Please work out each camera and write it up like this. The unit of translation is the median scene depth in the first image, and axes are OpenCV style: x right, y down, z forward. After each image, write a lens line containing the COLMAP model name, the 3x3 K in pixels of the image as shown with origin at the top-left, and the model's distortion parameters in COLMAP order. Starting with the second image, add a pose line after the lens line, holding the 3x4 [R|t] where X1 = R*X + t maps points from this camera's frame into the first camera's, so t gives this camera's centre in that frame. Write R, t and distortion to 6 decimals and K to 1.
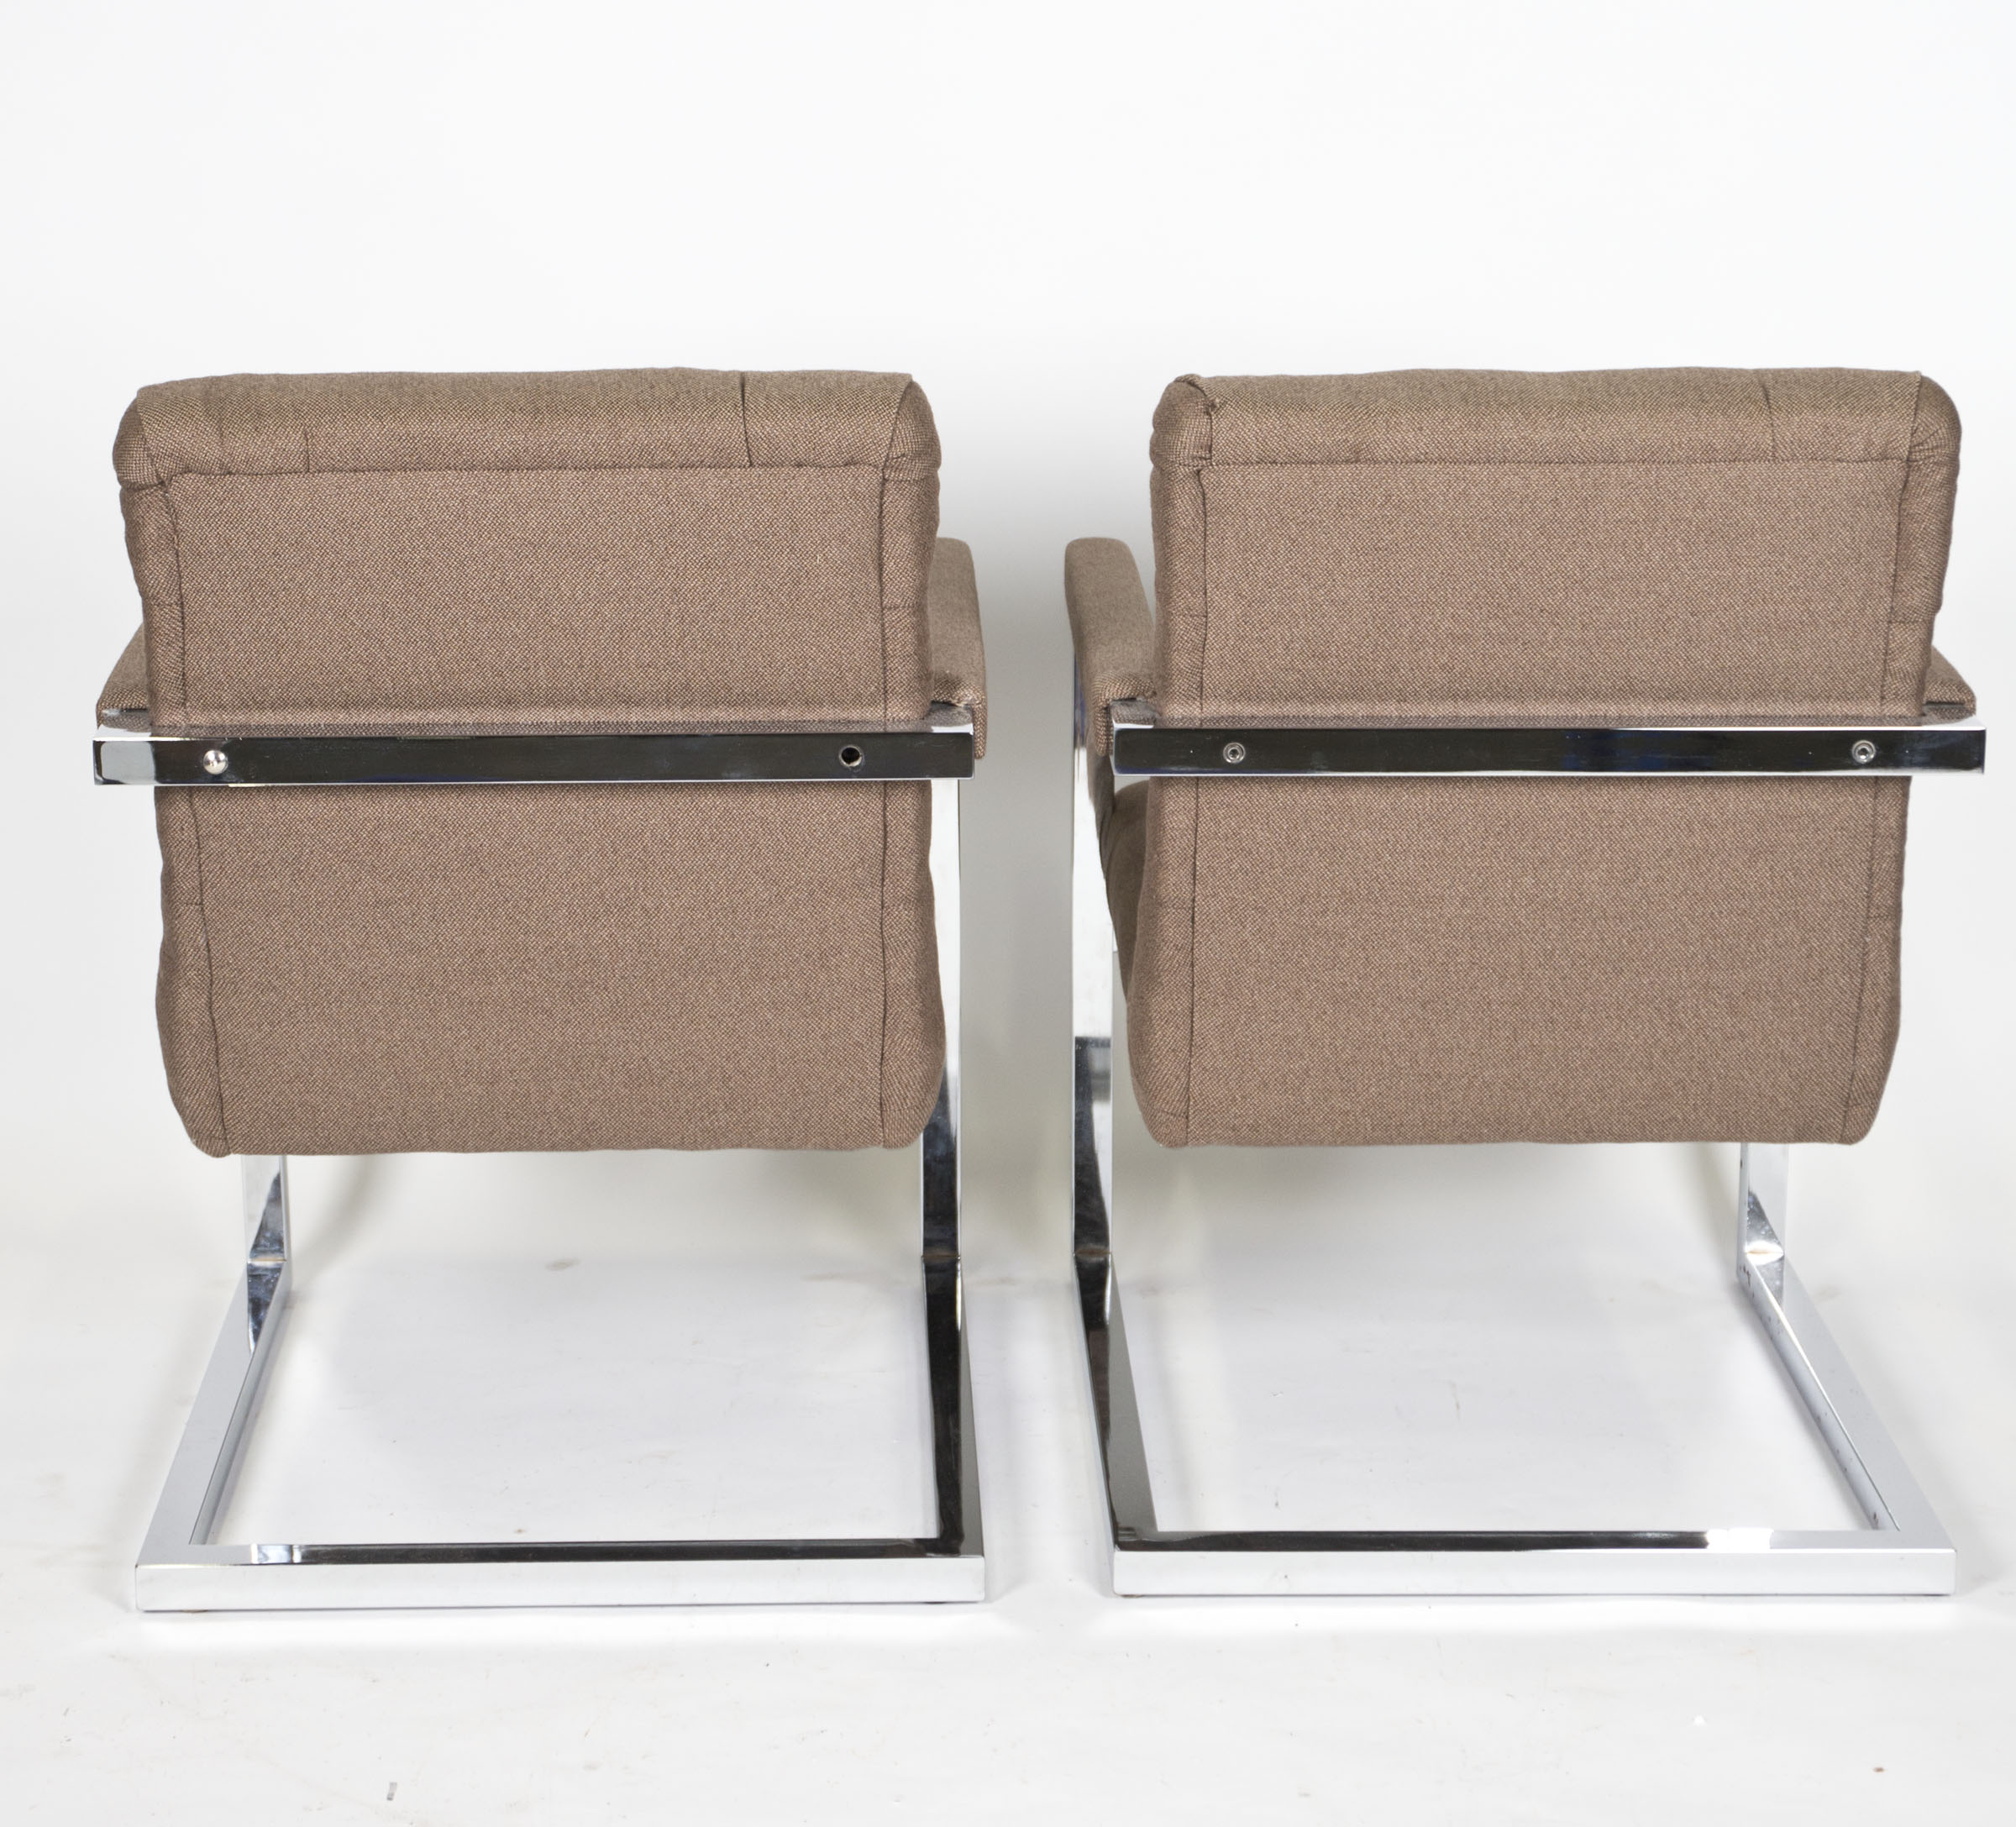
lens RADIAL K [[5031.8, 0, 1008.0], [0, 5031.8, 913.5], [0, 0, 1]] dist [-0.042141, 0.529470]
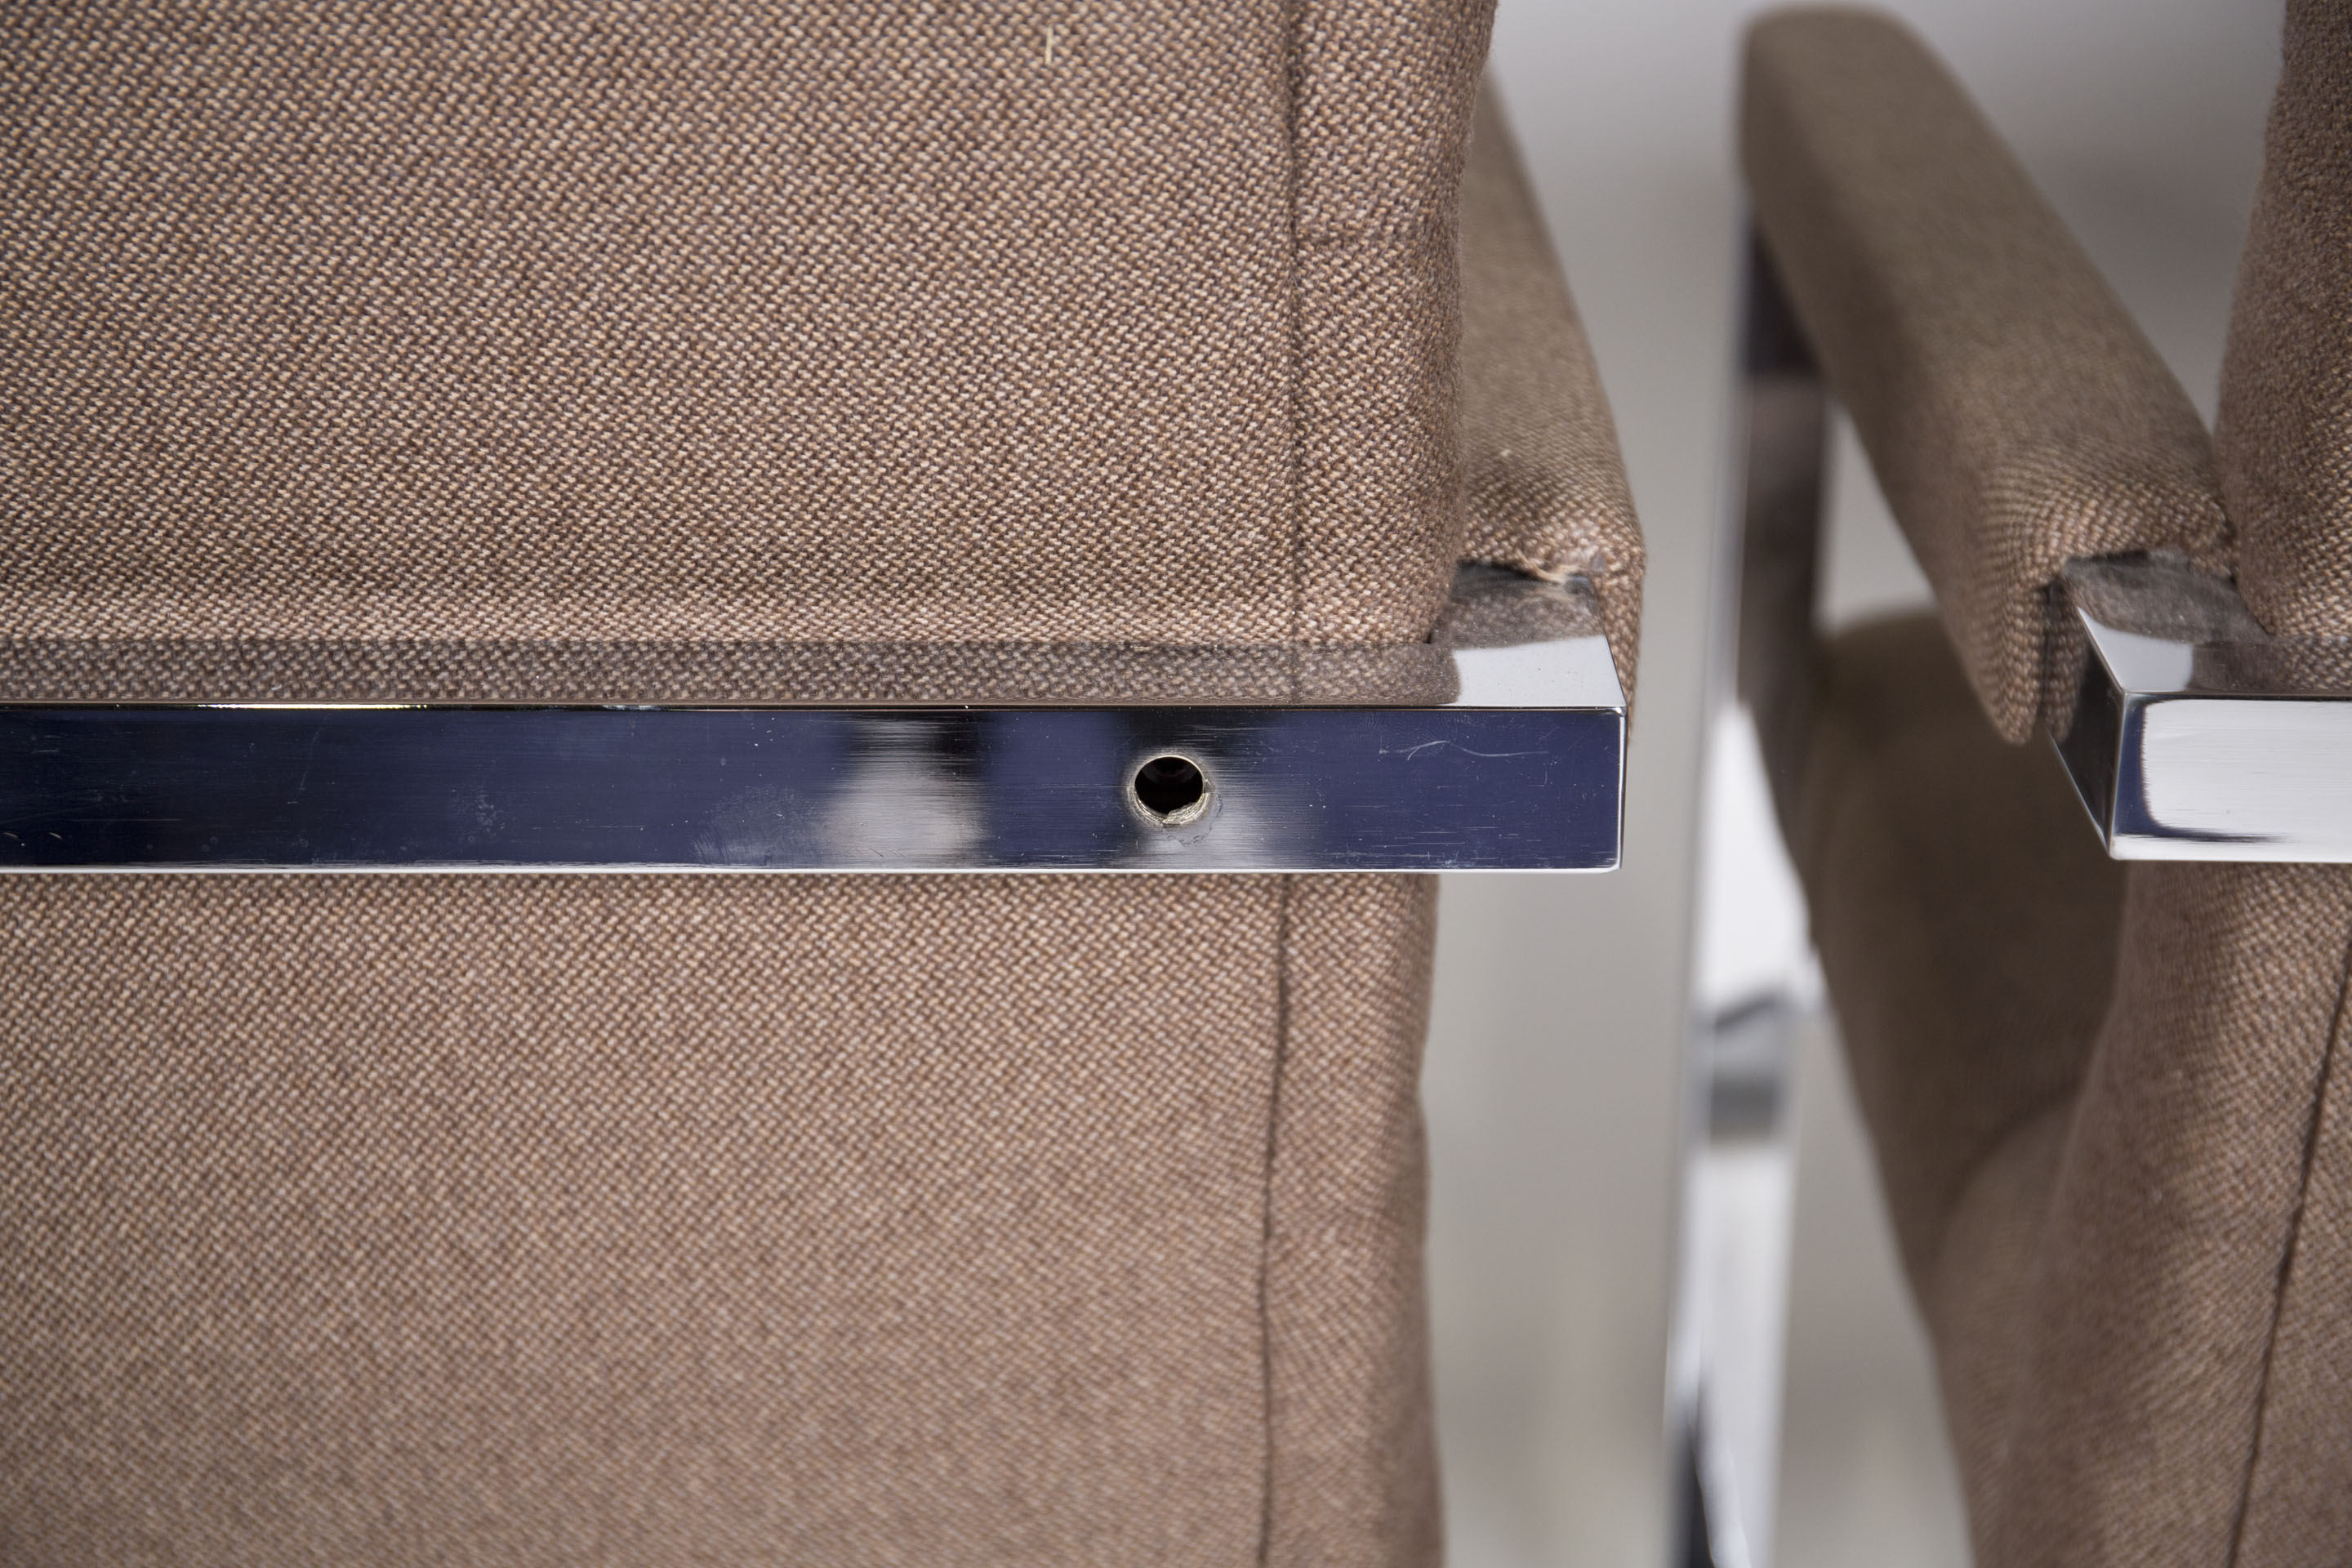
lens RADIAL K [[3923.4, 0, 1269.2], [0, 3923.4, 744.6], [0, 0, 1]] dist [0.047156, 0.199750]
pose [[0.999907, 0.007802, 0.011168, -0.028205], [-0.008836, 0.995371, 0.095697, -0.053699], [-0.010369, -0.095787, 0.995348, 0.787331]]
